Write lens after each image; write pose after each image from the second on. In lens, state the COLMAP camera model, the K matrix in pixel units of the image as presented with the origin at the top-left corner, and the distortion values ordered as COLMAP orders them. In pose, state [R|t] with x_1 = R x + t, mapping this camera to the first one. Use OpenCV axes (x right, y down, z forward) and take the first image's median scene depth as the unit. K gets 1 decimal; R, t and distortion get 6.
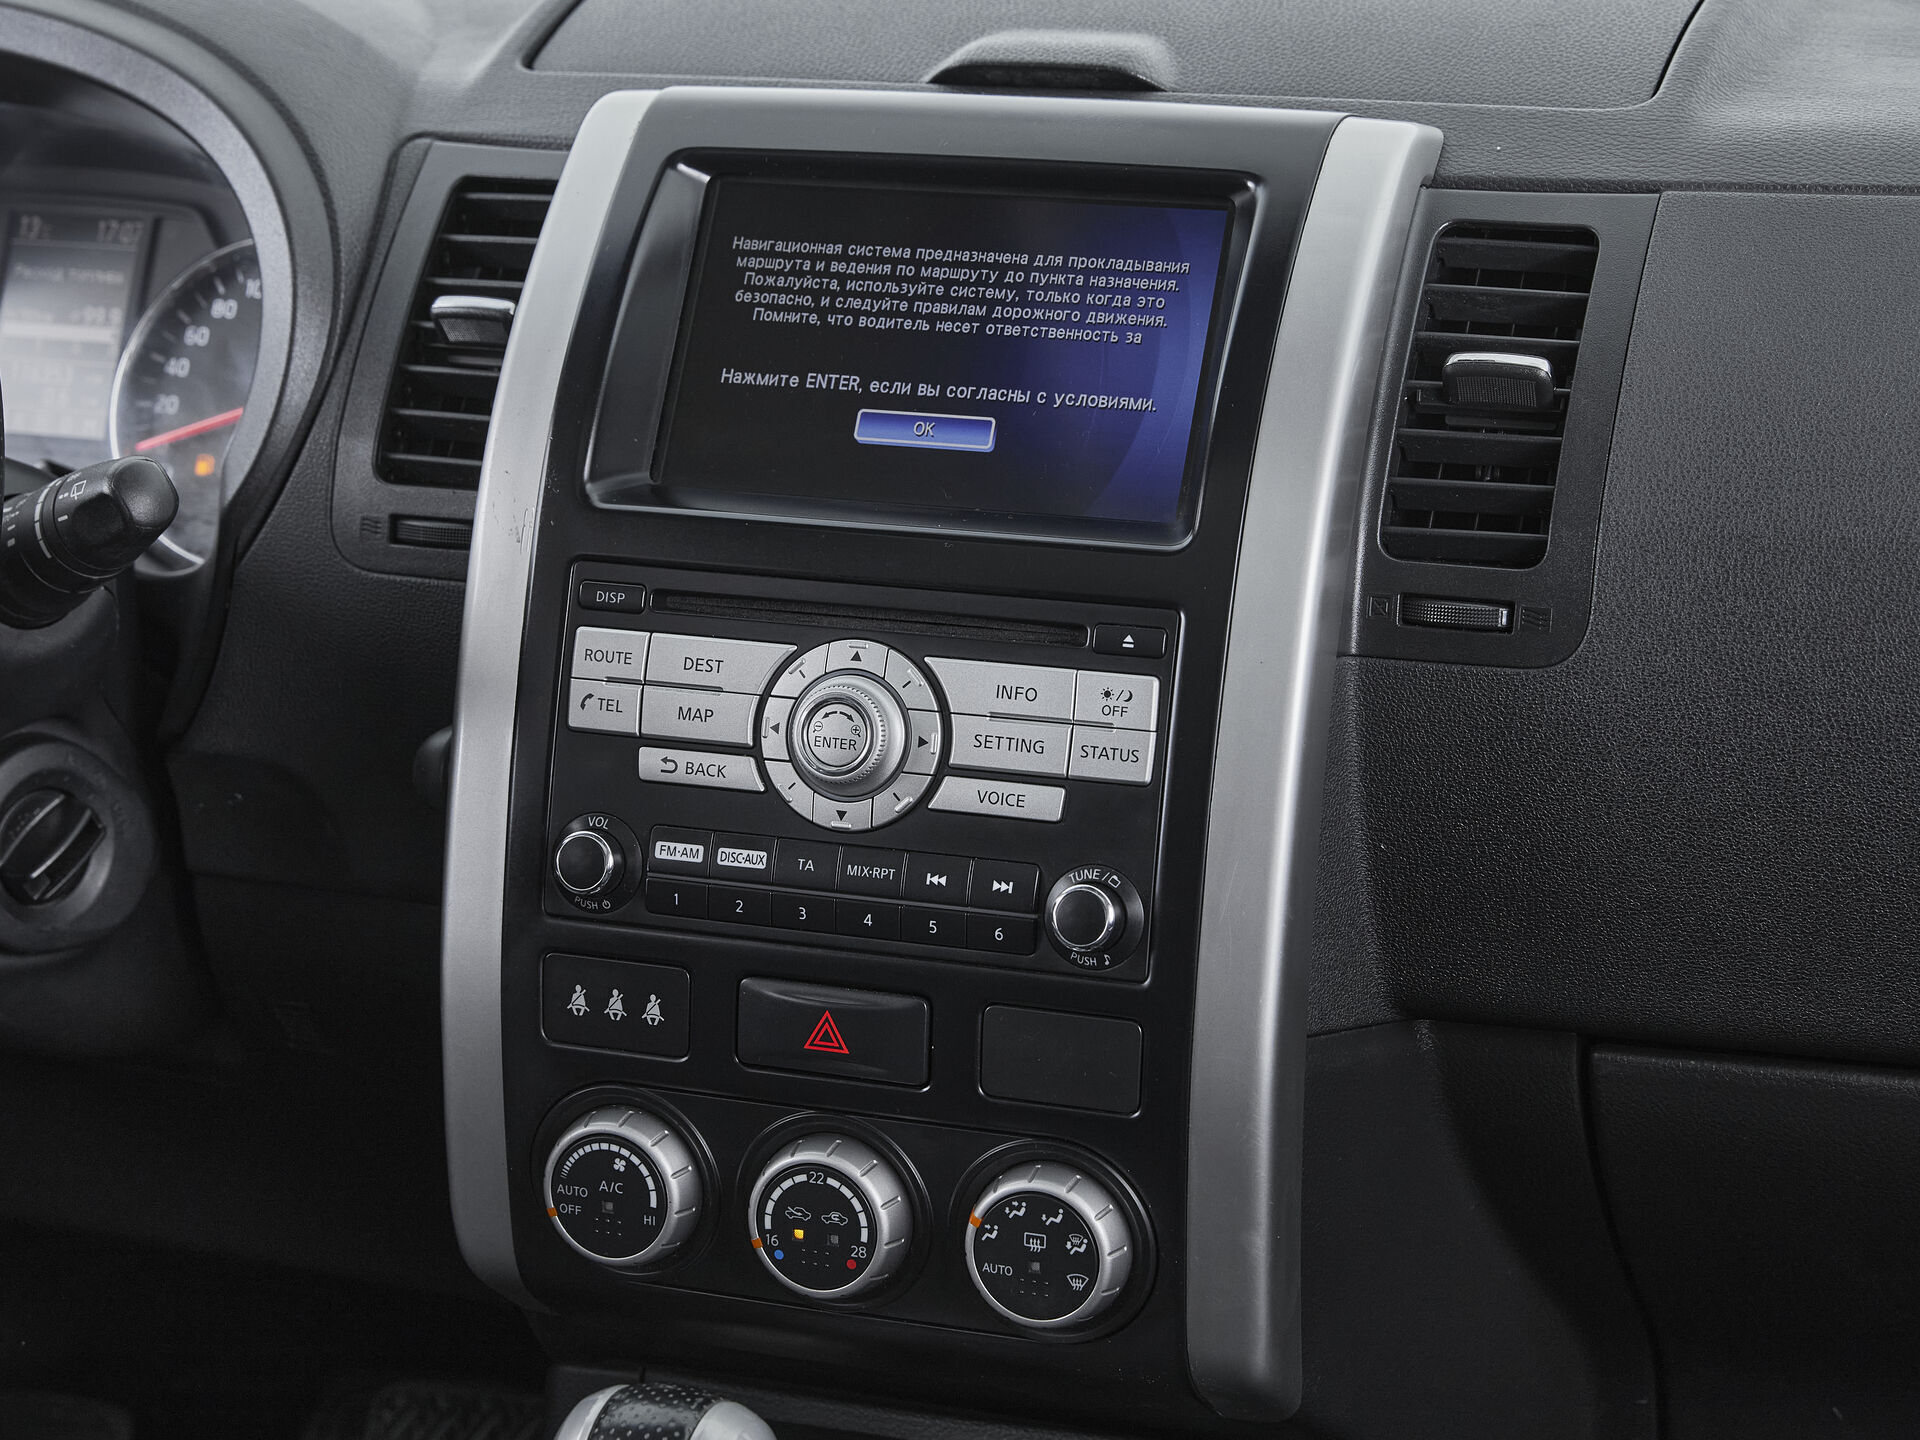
lens RADIAL K [[4195.9, 0, 949.7], [0, 4195.9, 735.9], [0, 0, 1]] dist [-0.037597, 0.000000]
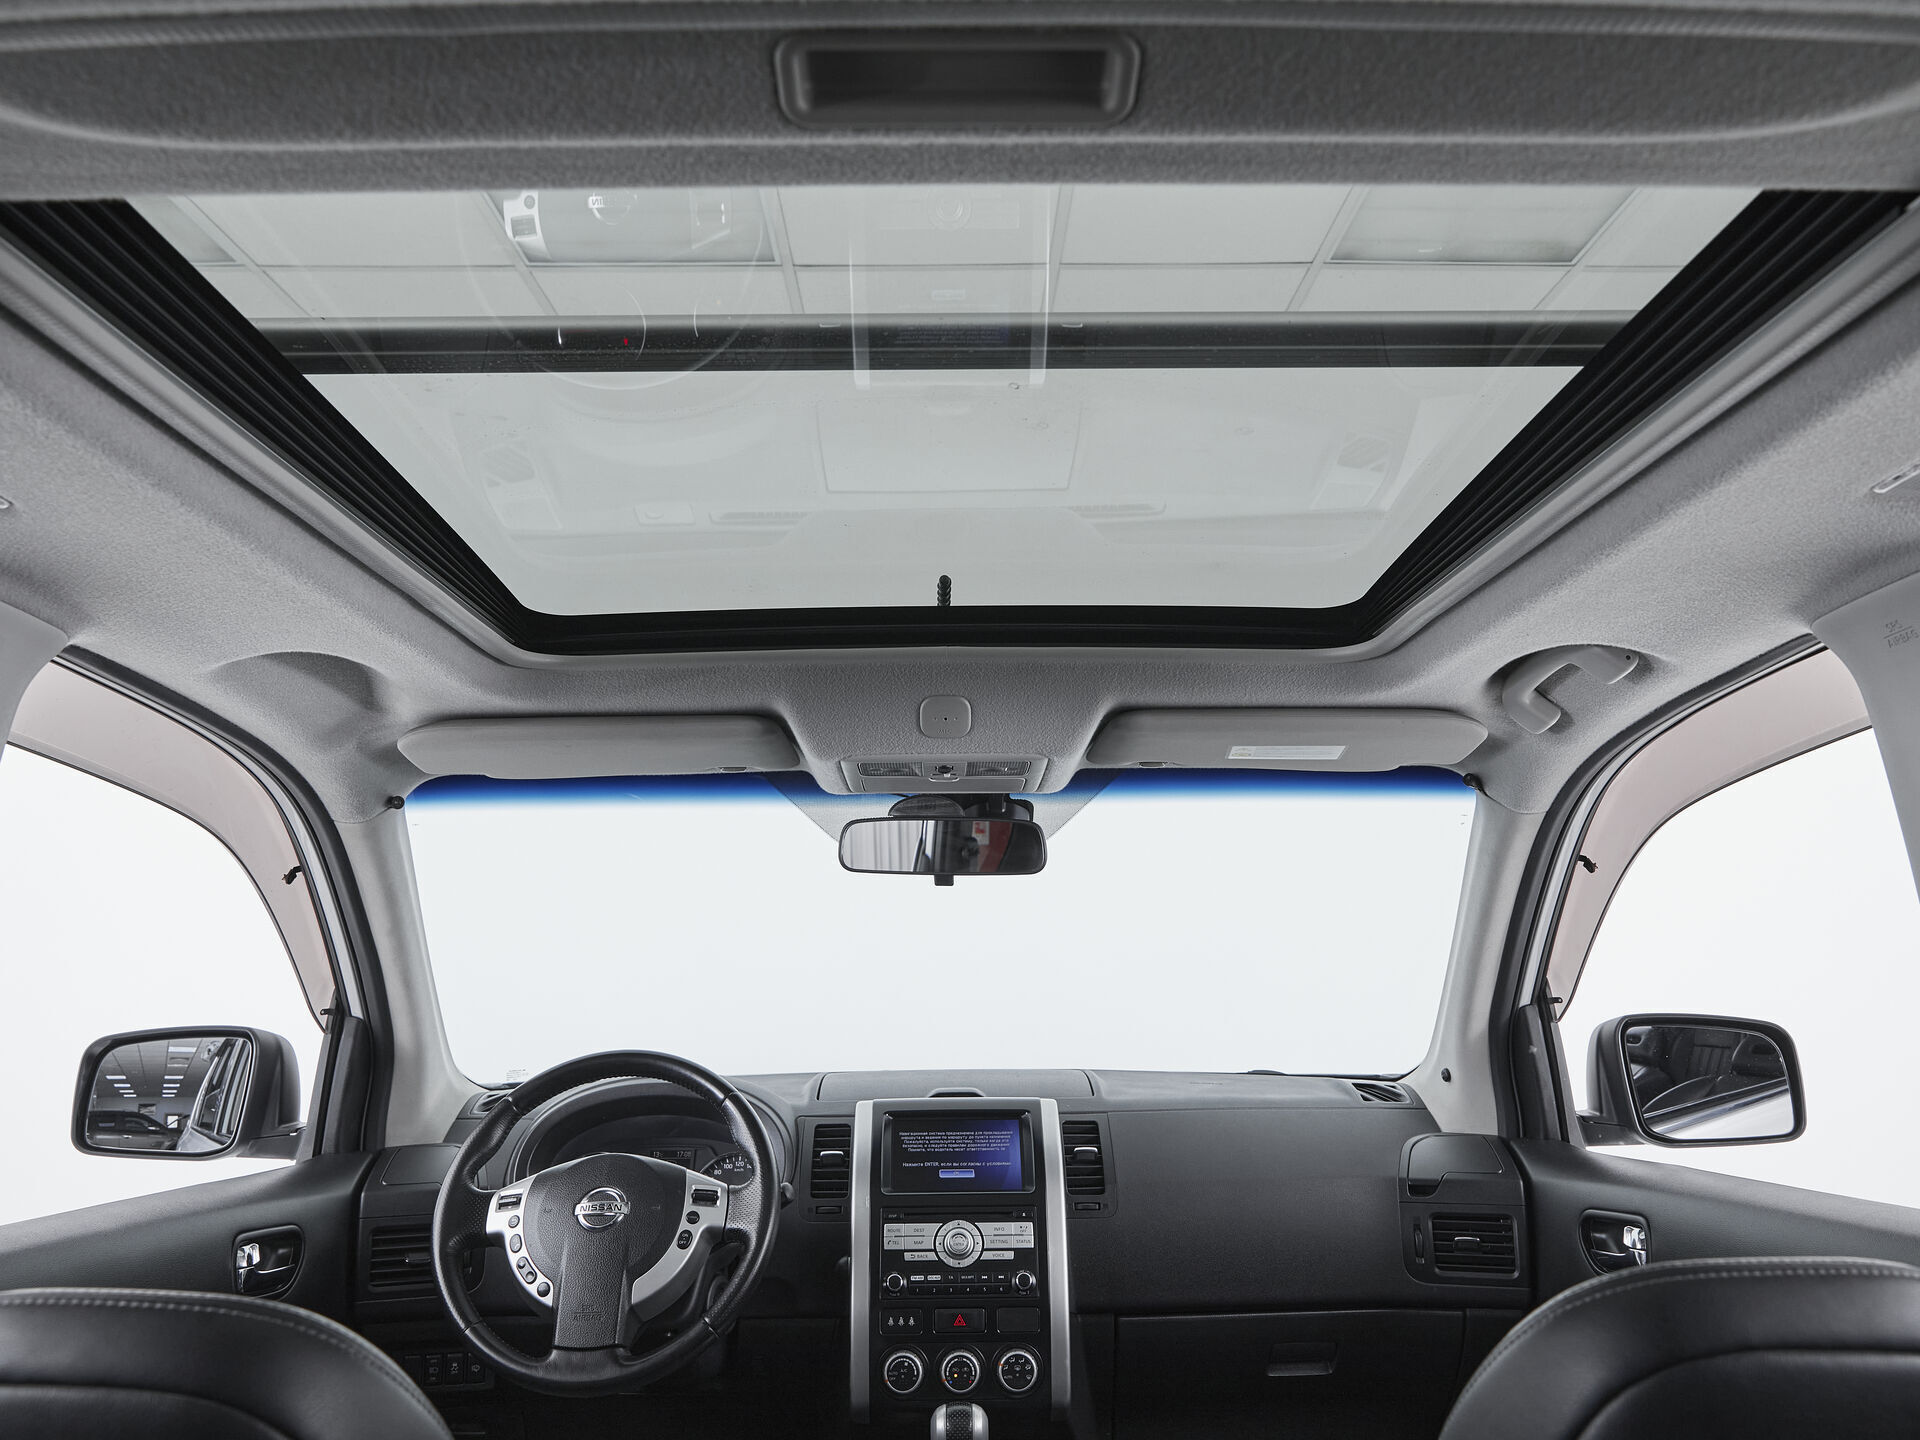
lens RADIAL K [[1478.3, 0, 955.8], [0, 1478.3, 703.1], [0, 0, 1]] dist [-0.021511, 0.020876]
pose [[0.931675, 0.082882, 0.353712, -0.585886], [0.101865, 0.874973, -0.473335, 0.221760], [-0.348719, 0.477025, 0.806748, -0.446281]]
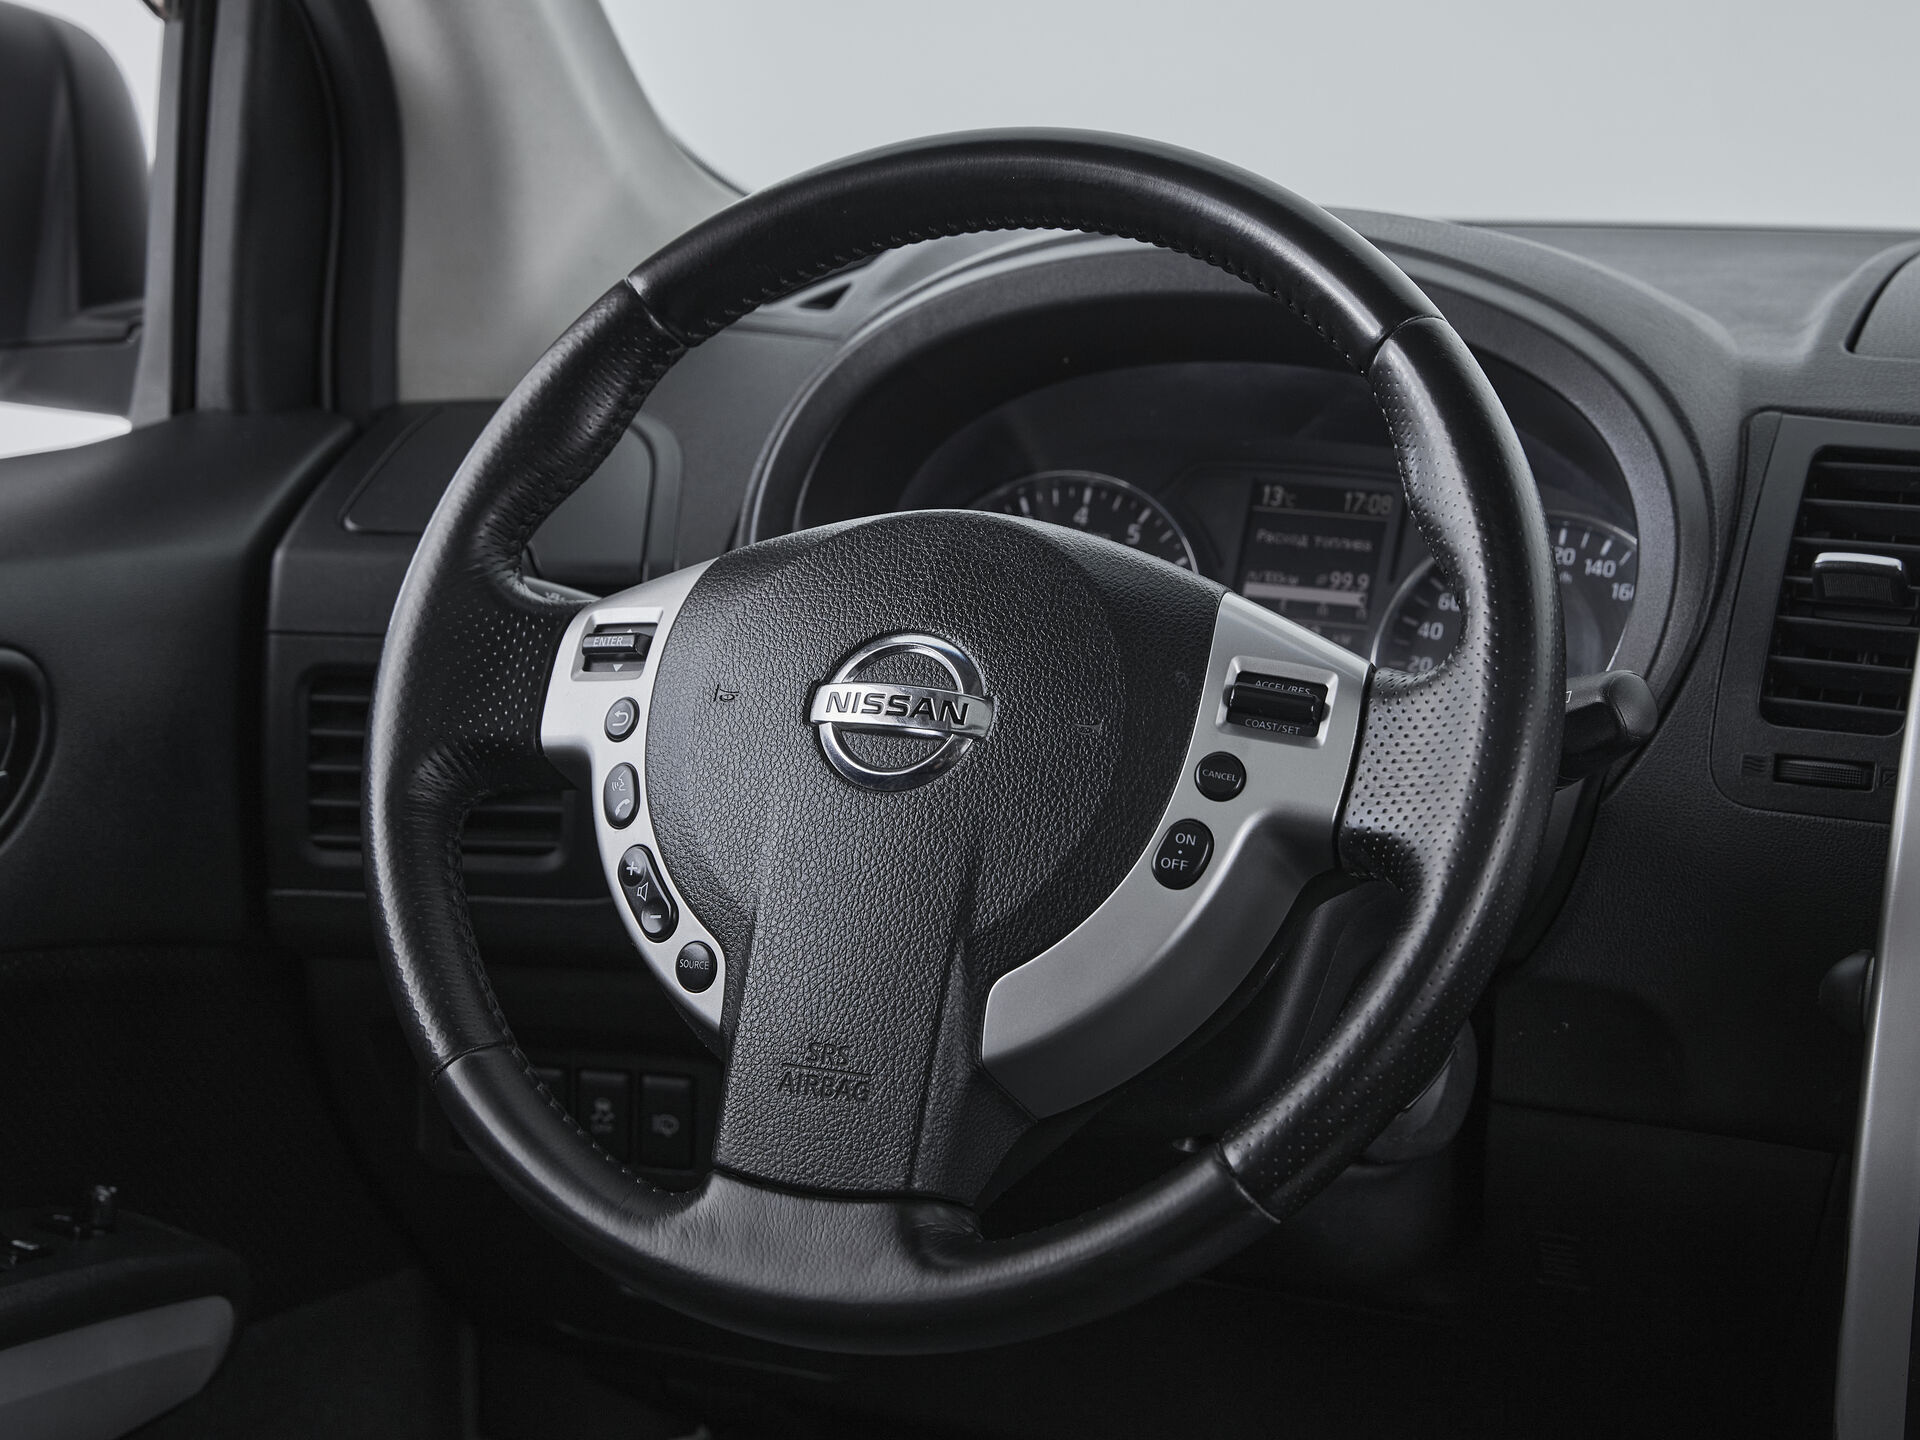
lens RADIAL K [[4195.9, 0, 946.1], [0, 4195.9, 725.9], [0, 0, 1]] dist [-0.037597, 0.000000]
pose [[0.998024, 0.052158, -0.035051, -0.324751], [-0.056008, 0.991224, -0.119741, 0.082577], [0.028498, 0.121467, 0.992186, -0.050334]]
